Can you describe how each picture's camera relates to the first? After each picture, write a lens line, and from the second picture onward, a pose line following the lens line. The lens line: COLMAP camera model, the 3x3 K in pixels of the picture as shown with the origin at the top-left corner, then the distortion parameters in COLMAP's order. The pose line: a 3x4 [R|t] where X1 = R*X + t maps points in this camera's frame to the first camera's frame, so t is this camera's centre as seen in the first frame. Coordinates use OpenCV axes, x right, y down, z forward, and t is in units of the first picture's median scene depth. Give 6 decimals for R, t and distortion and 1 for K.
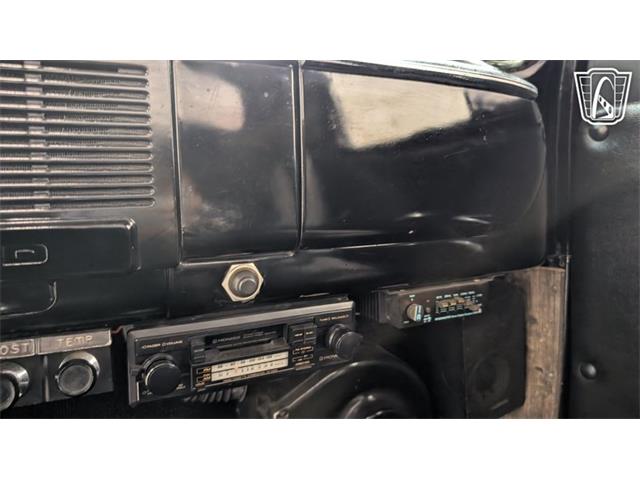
lens RADIAL K [[464.4, 0, 320.9], [0, 464.4, 230.4], [0, 0, 1]] dist [0.003608, 0.000498]
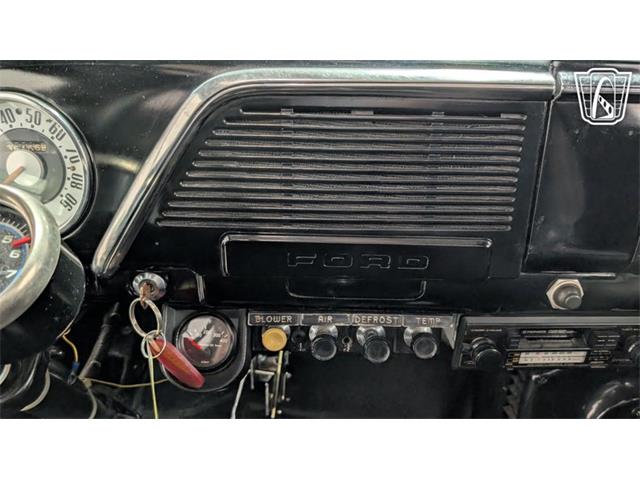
lens RADIAL K [[464.4, 0, 320.9], [0, 464.4, 230.4], [0, 0, 1]] dist [0.003608, 0.000498]
pose [[0.923996, 0.154347, -0.349868, -0.338755], [-0.073403, 0.969499, 0.233847, -0.257379], [0.375291, -0.190392, 0.907143, -0.227048]]
